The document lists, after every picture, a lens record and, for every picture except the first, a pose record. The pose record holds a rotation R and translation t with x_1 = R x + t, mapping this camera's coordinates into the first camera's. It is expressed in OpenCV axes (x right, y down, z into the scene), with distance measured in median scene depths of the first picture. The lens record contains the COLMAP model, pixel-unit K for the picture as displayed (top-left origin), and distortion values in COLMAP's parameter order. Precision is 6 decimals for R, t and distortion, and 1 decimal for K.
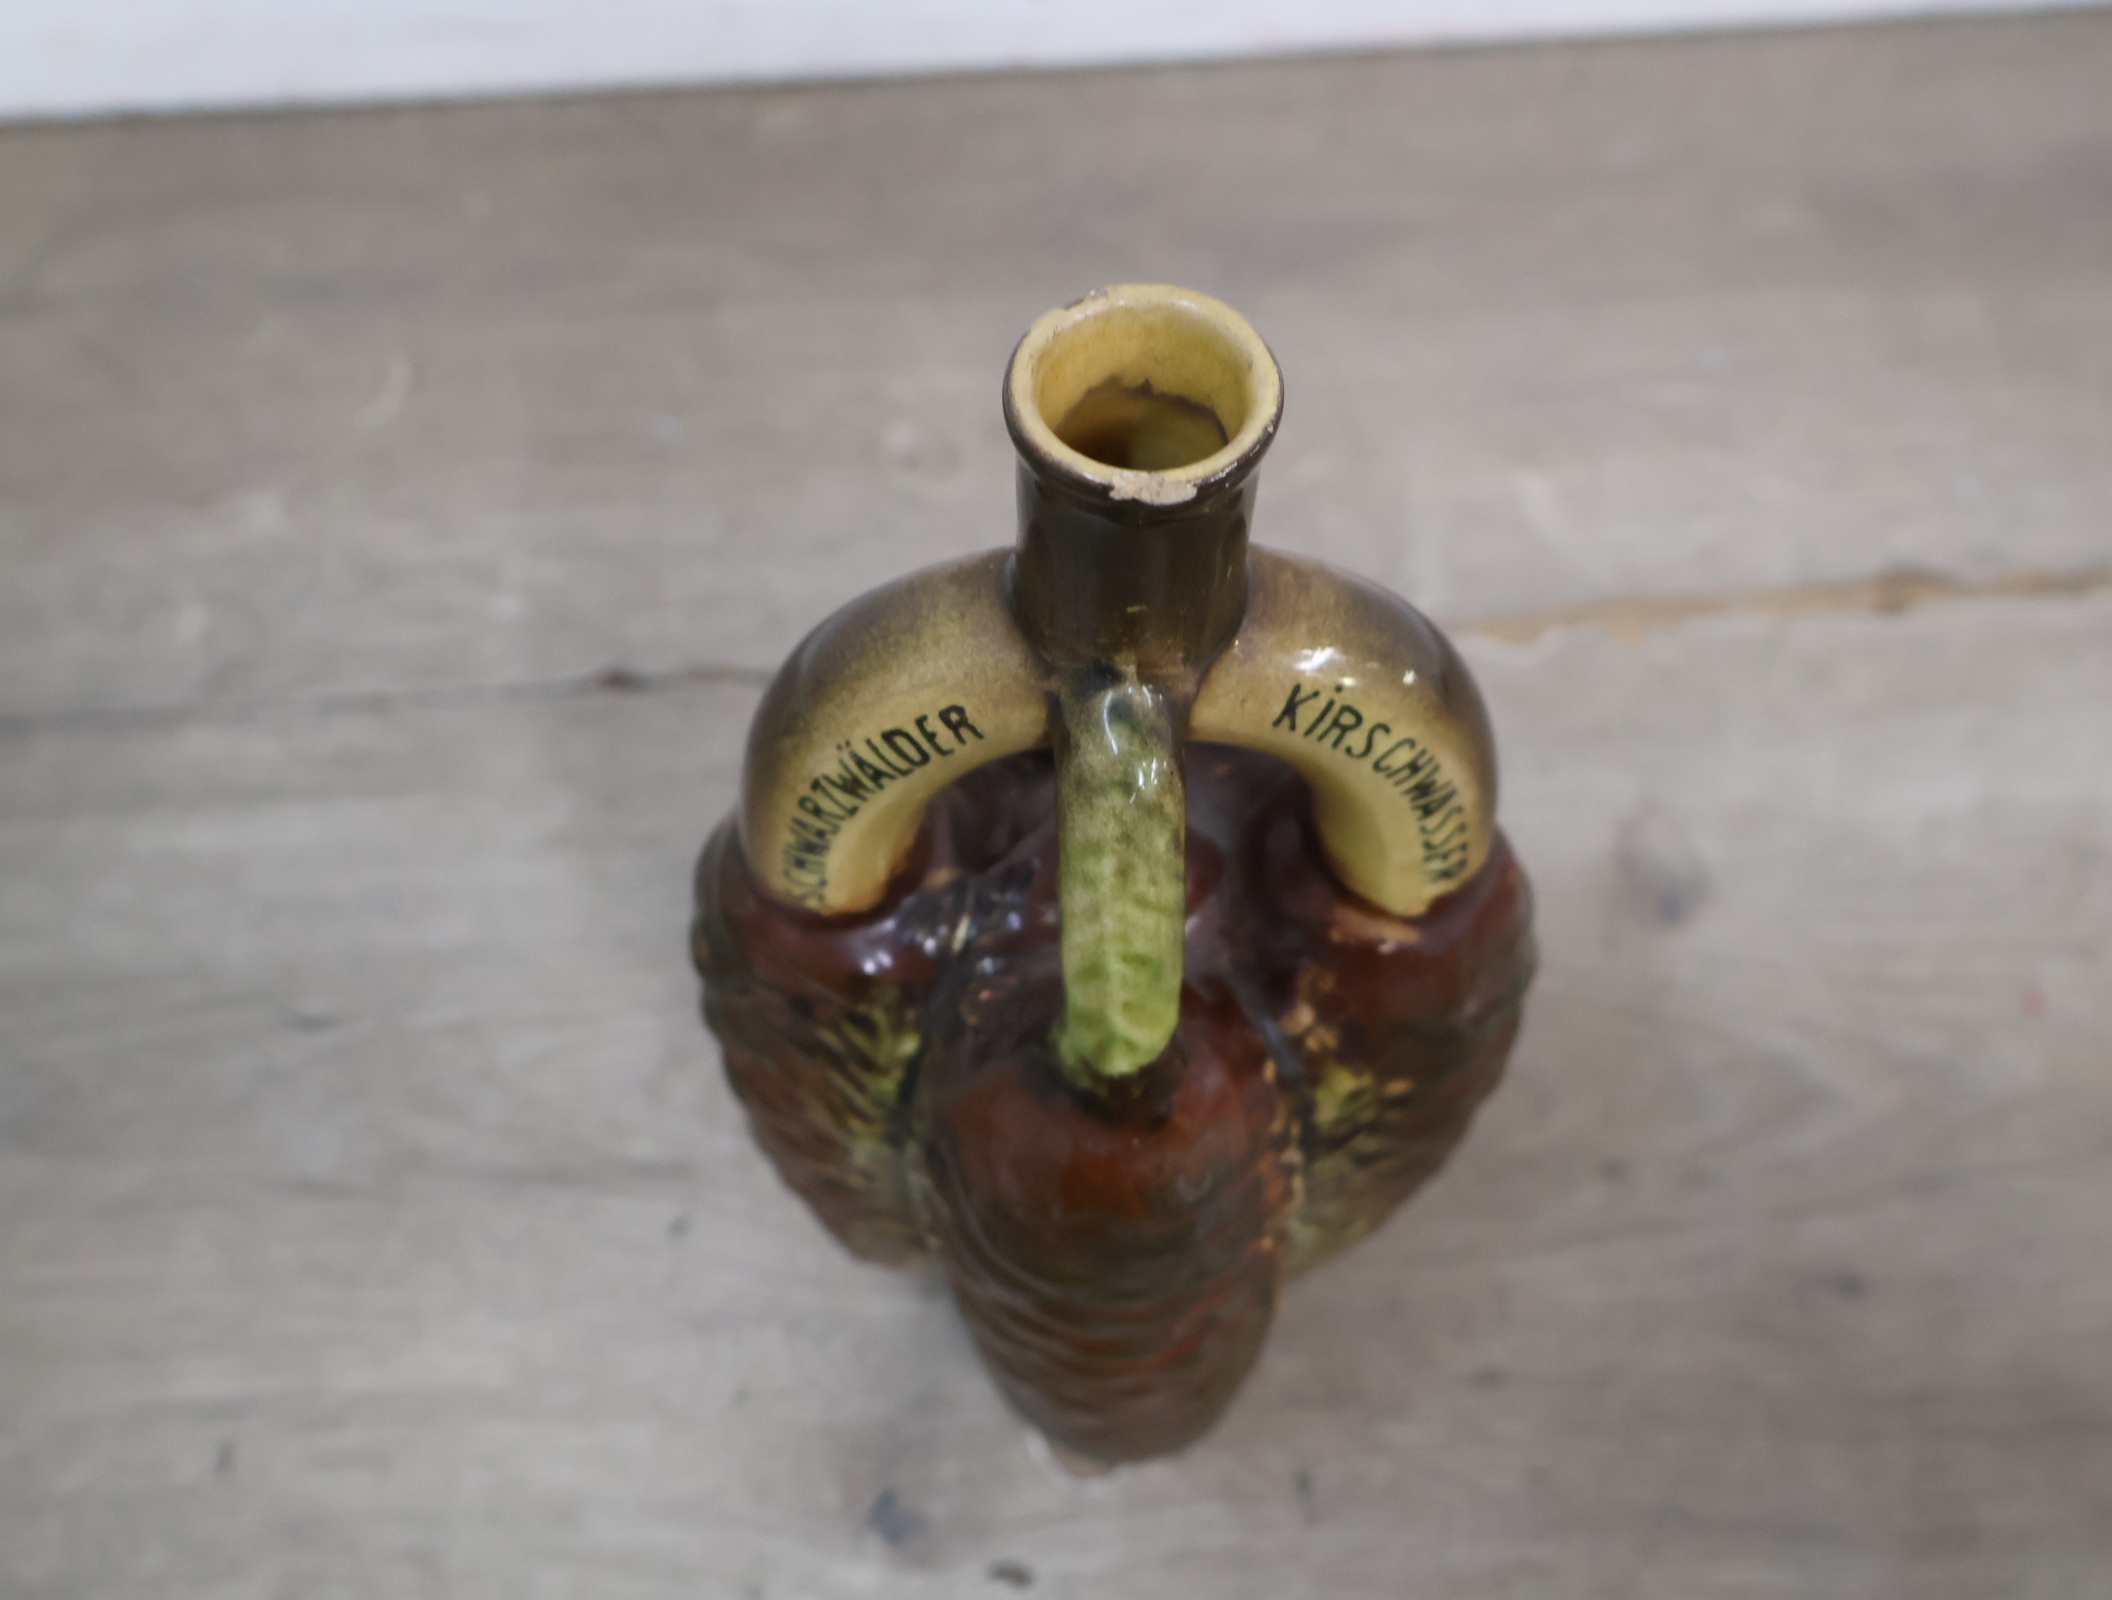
lens RADIAL K [[2380.0, 0, 1054.2], [0, 2380.0, 800.0], [0, 0, 1]] dist [0.012429, 0.000000]
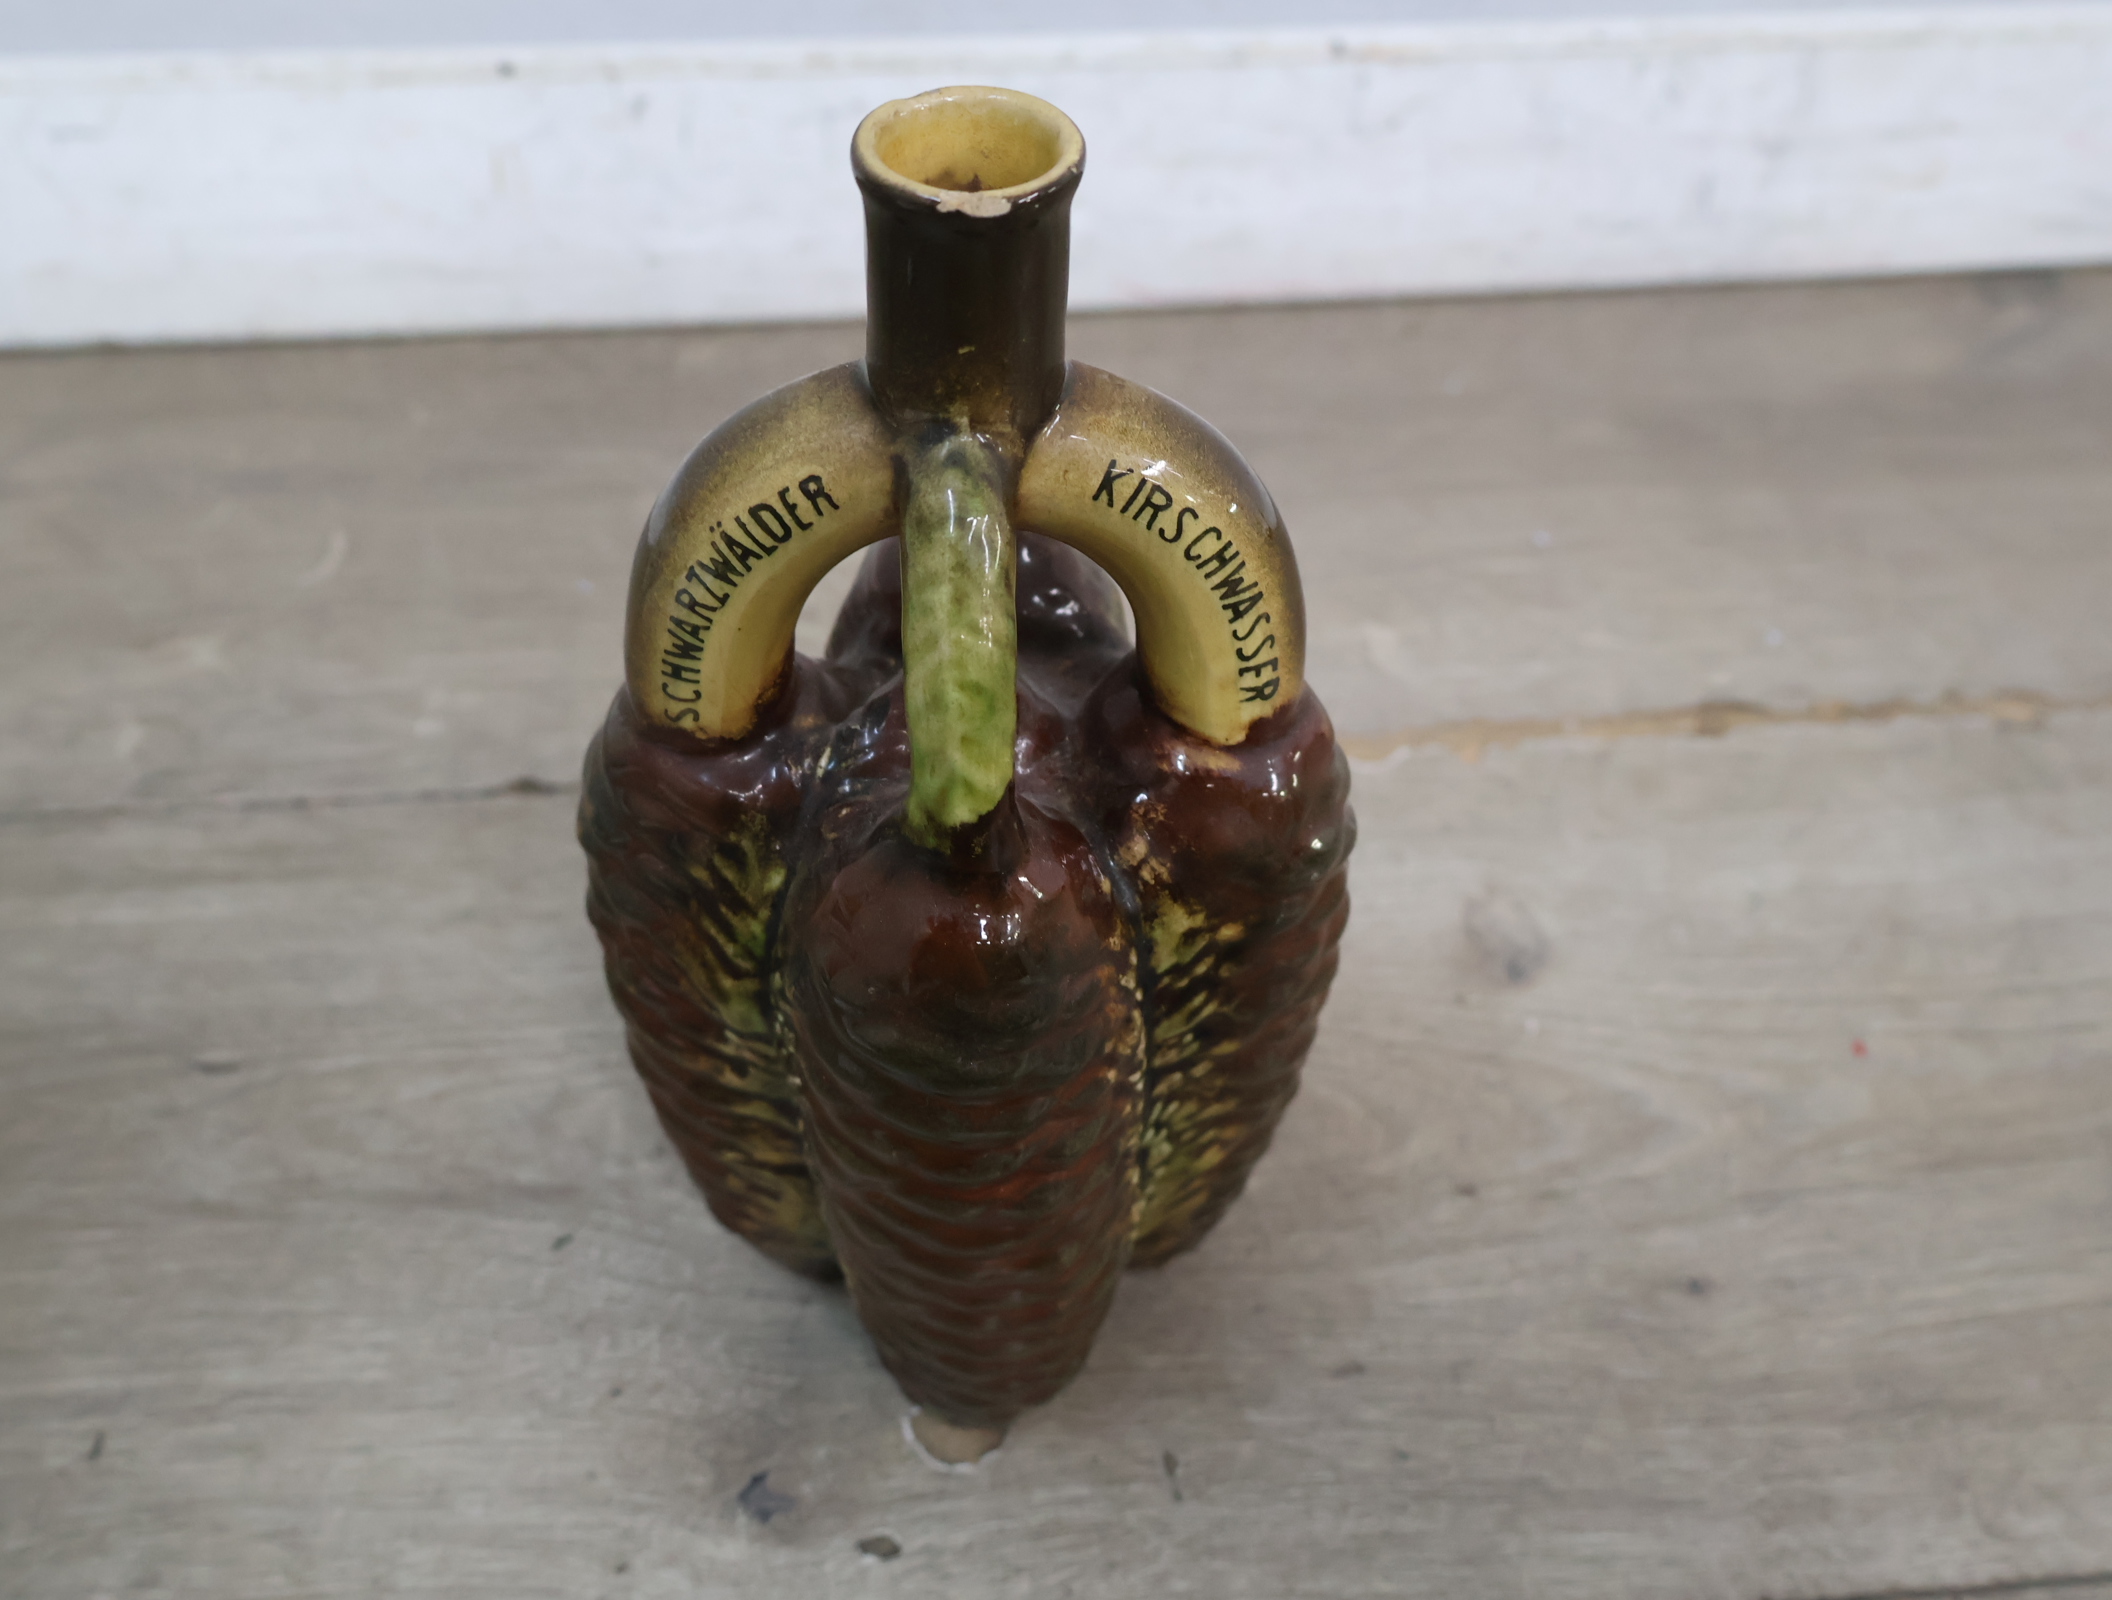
lens RADIAL K [[2380.0, 0, 1046.8], [0, 2380.0, 789.1], [0, 0, 1]] dist [0.012429, 0.000000]
pose [[0.999681, -0.000776, 0.025235, 0.035153], [0.006609, 0.972723, -0.231874, 0.315832], [-0.024366, 0.231967, 0.972419, -0.066273]]
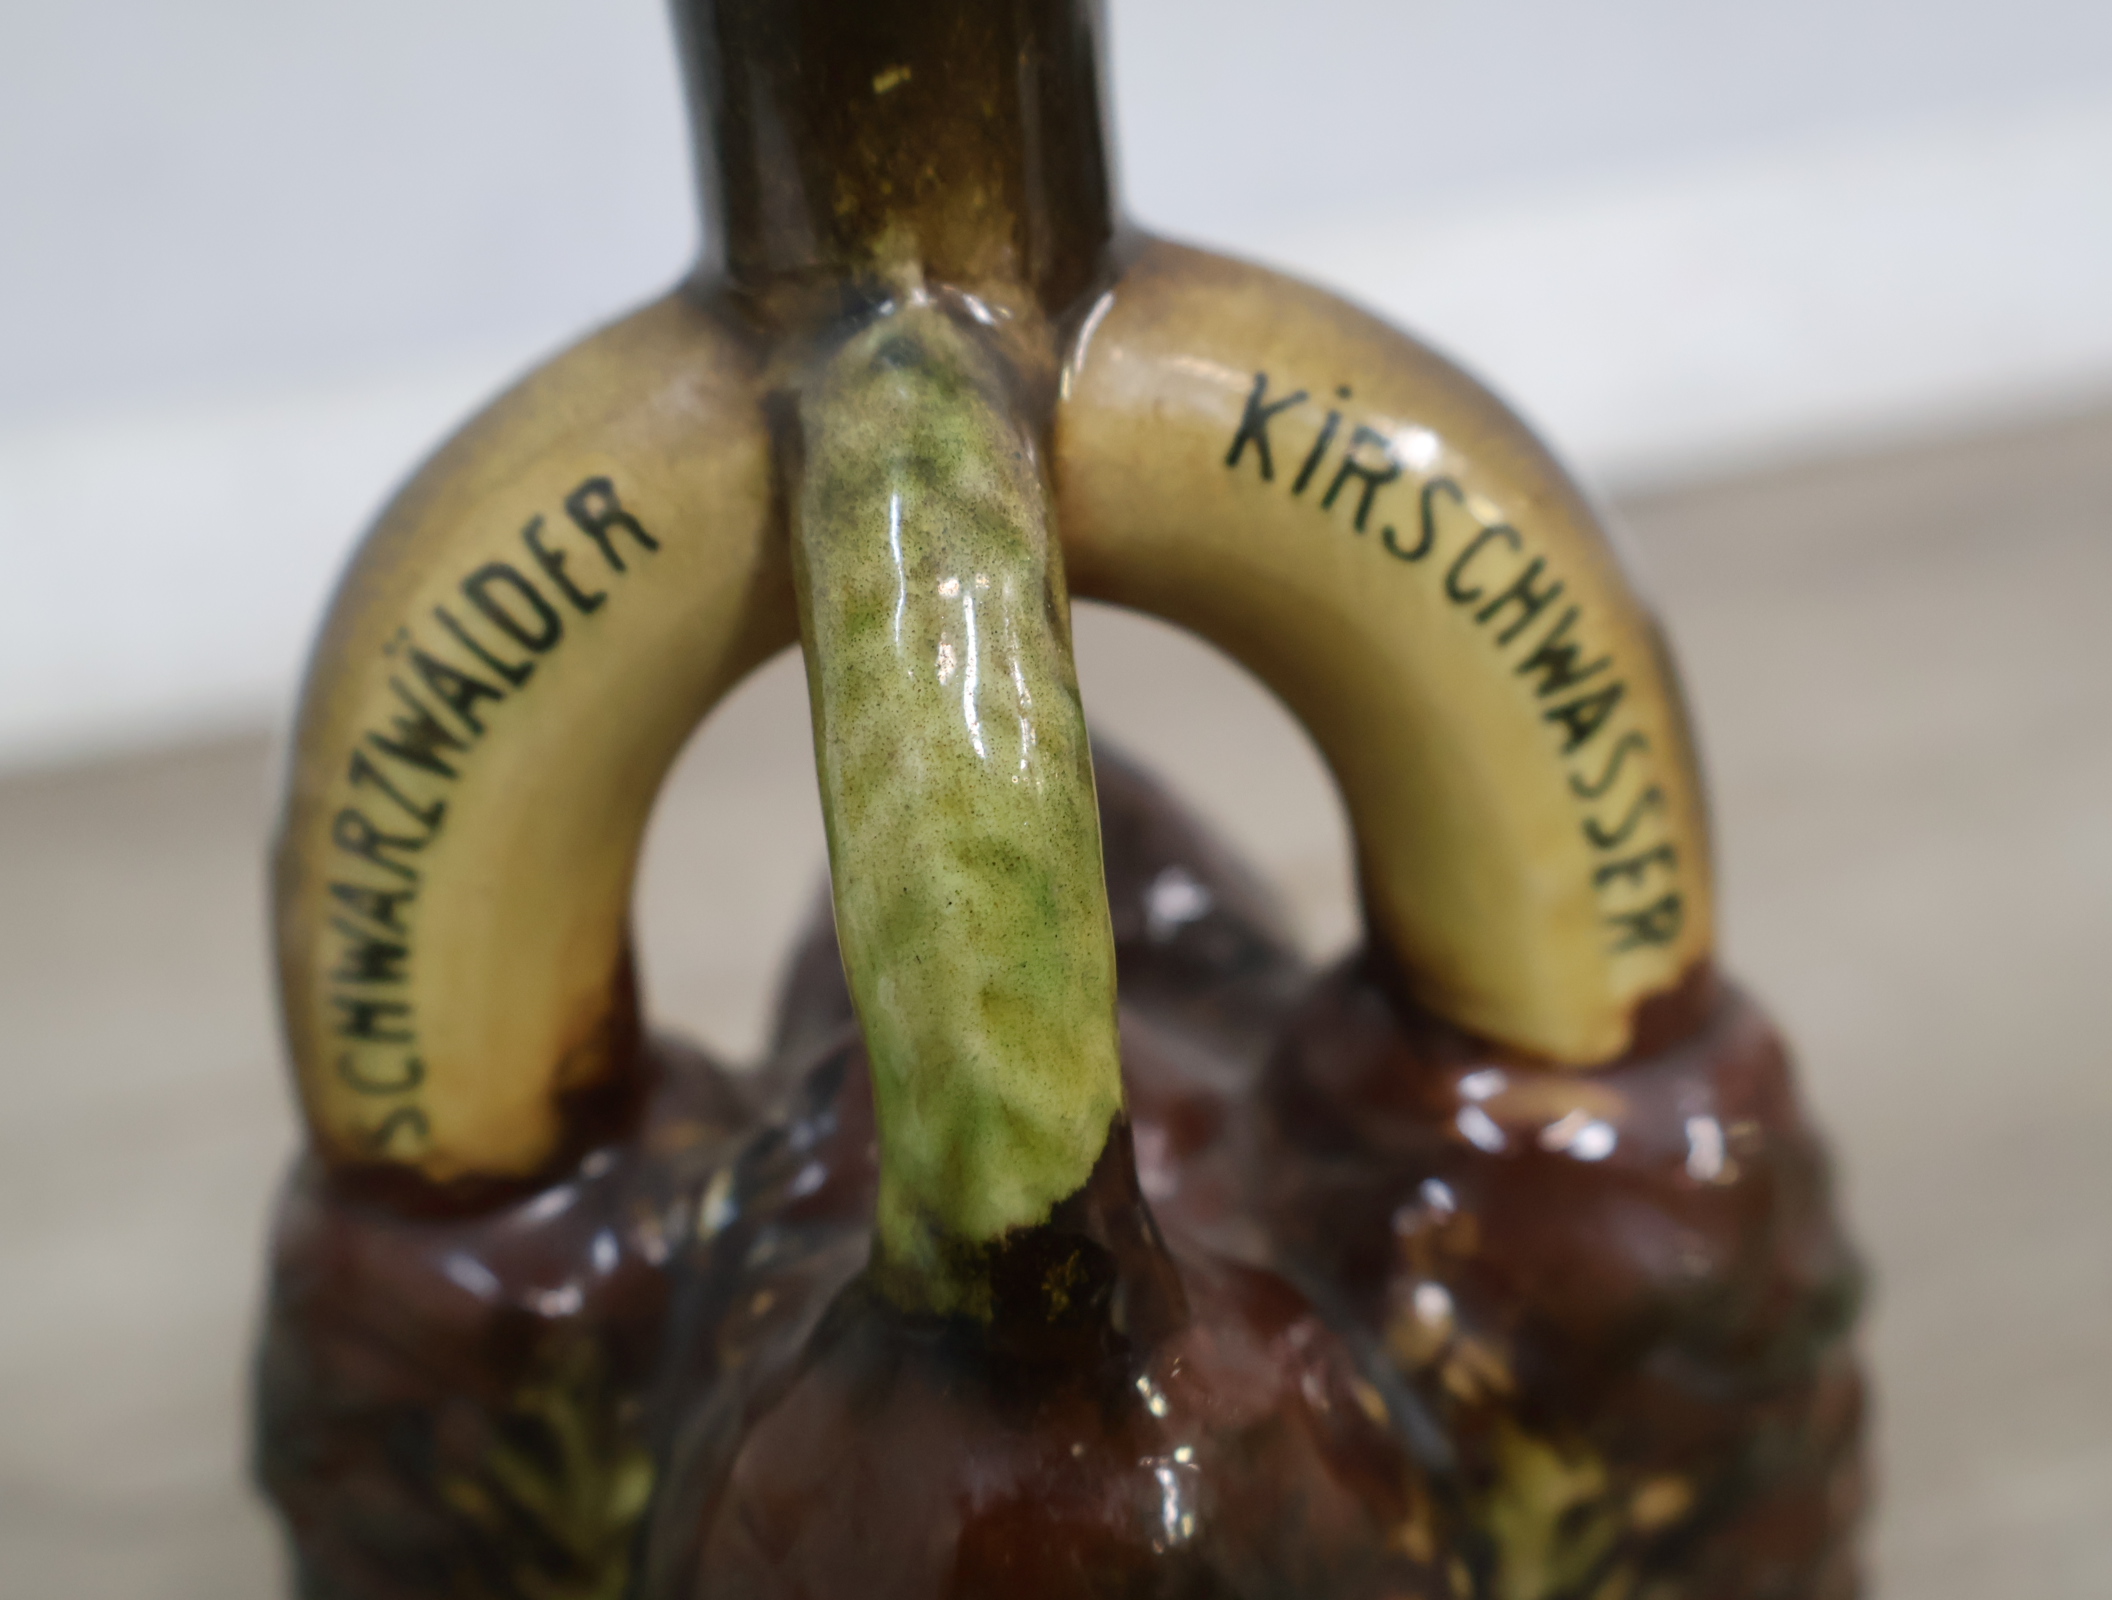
lens RADIAL K [[2380.0, 0, 1051.3], [0, 2380.0, 771.8], [0, 0, 1]] dist [0.012429, 0.000000]
pose [[0.993063, -0.117506, 0.004221, 0.038689], [0.101378, 0.837467, -0.537002, 0.250141], [0.059566, 0.533705, 0.843570, 0.519195]]
